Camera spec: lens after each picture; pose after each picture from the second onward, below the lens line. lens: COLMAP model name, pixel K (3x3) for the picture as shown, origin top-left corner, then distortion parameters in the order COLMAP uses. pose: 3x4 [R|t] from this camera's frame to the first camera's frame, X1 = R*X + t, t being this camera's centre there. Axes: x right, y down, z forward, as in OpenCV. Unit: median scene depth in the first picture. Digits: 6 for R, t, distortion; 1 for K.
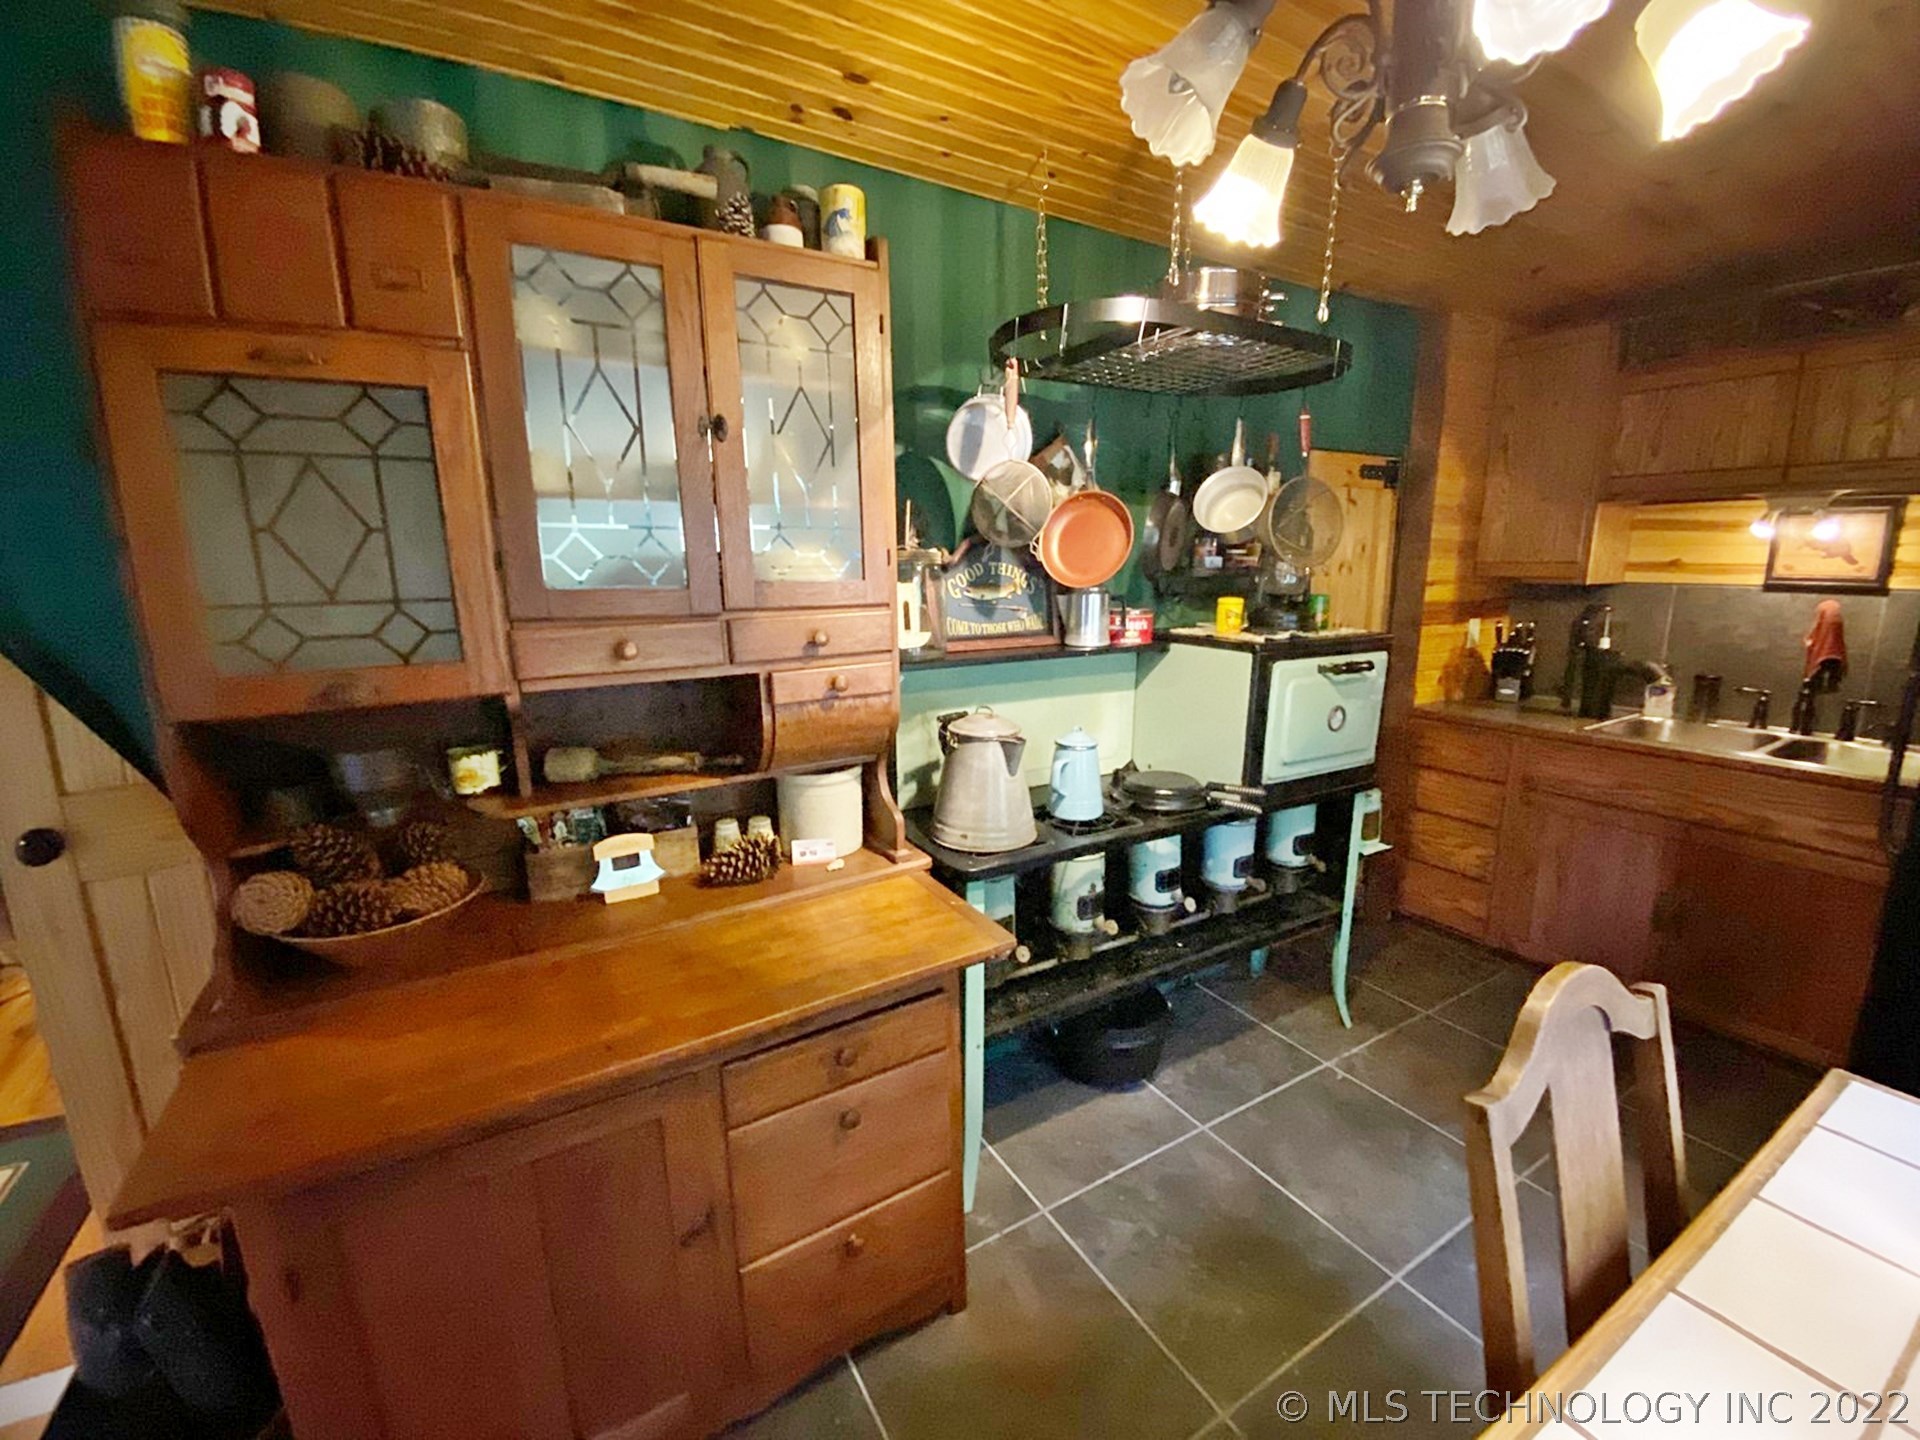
lens RADIAL K [[778.1, 0, 960.0], [0, 778.1, 720.0], [0, 0, 1]] dist [0.034224, -0.027211]
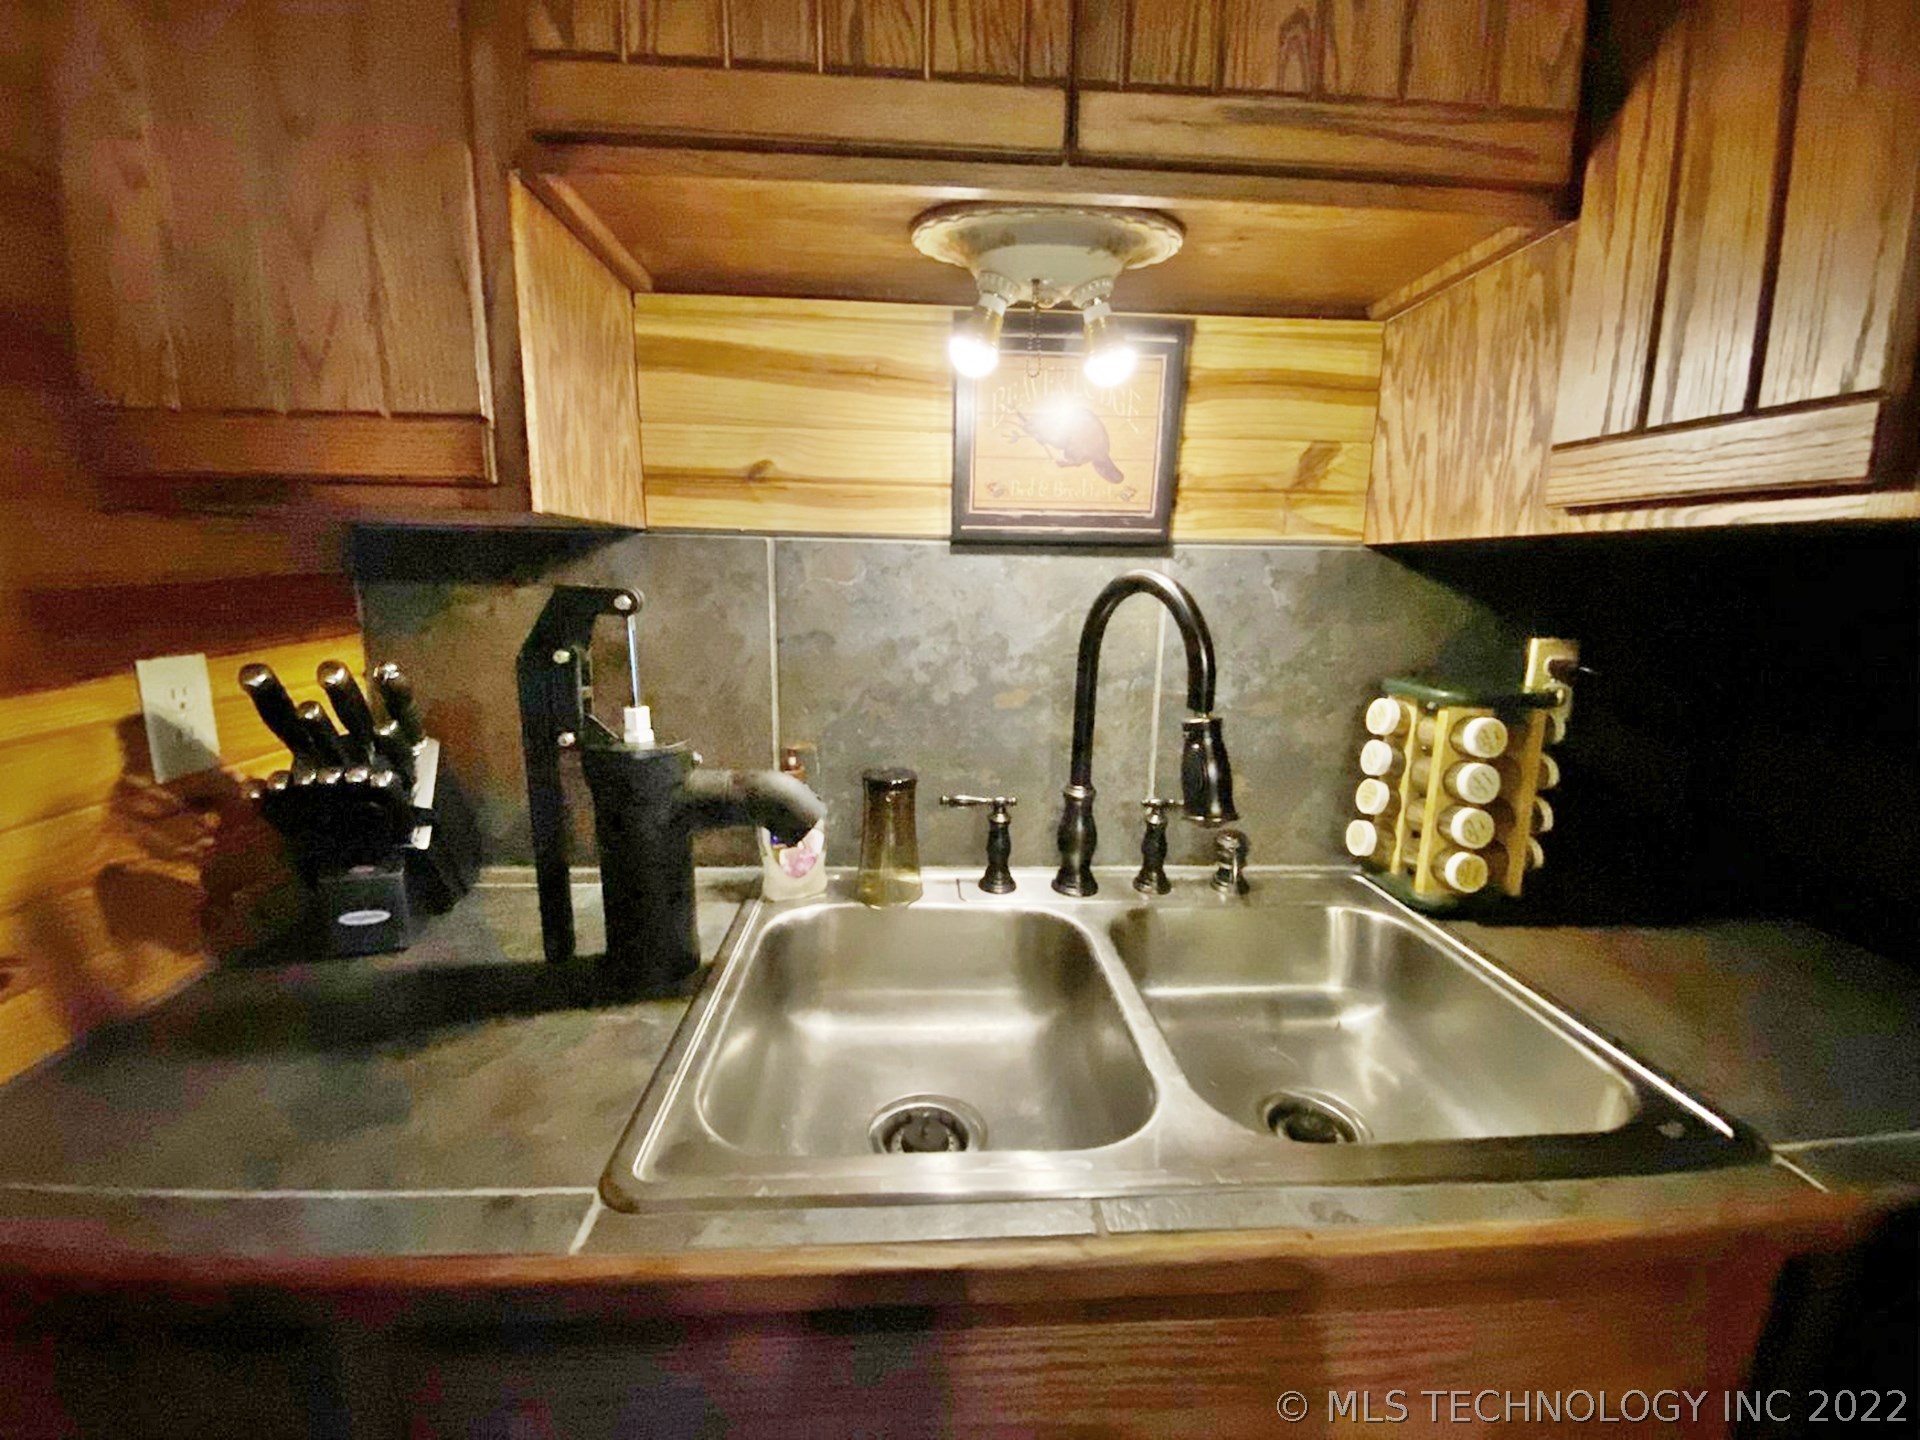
lens RADIAL K [[778.1, 0, 960.0], [0, 778.1, 720.0], [0, 0, 1]] dist [0.034224, -0.027211]
pose [[0.453893, -0.141374, 0.879770, 0.776672], [0.155174, 0.984788, 0.078192, -0.128557], [-0.877441, 0.101027, 0.468926, 0.951426]]
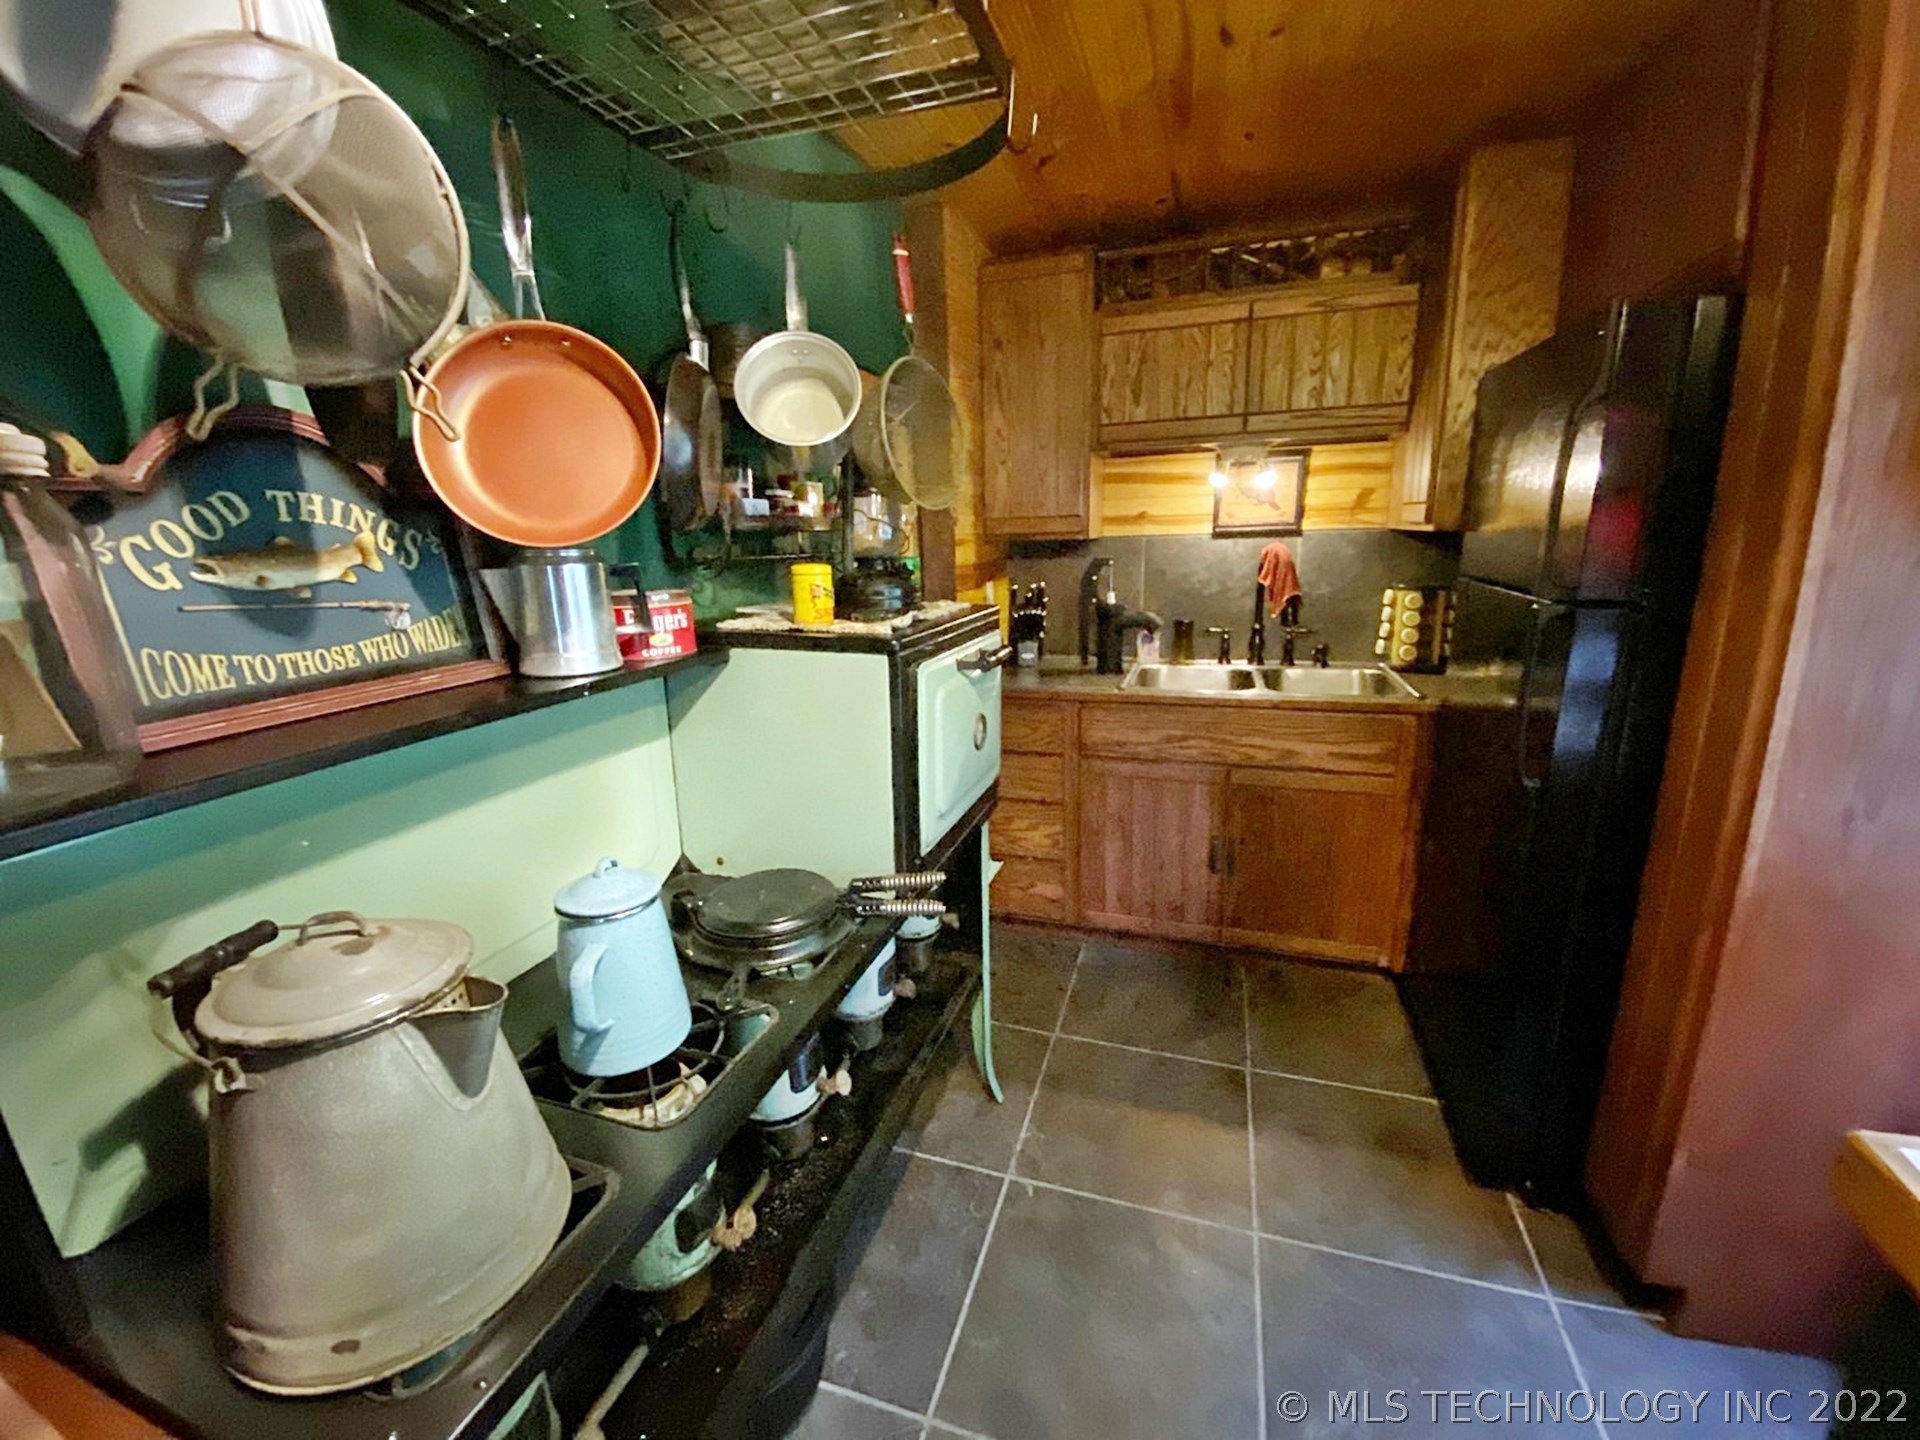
lens RADIAL K [[778.1, 0, 960.0], [0, 778.1, 720.0], [0, 0, 1]] dist [0.034224, -0.027211]
pose [[0.750076, -0.169593, 0.639237, 0.026114], [0.153761, 0.984795, 0.080850, -0.067313], [-0.643229, 0.037646, 0.764748, 0.465717]]
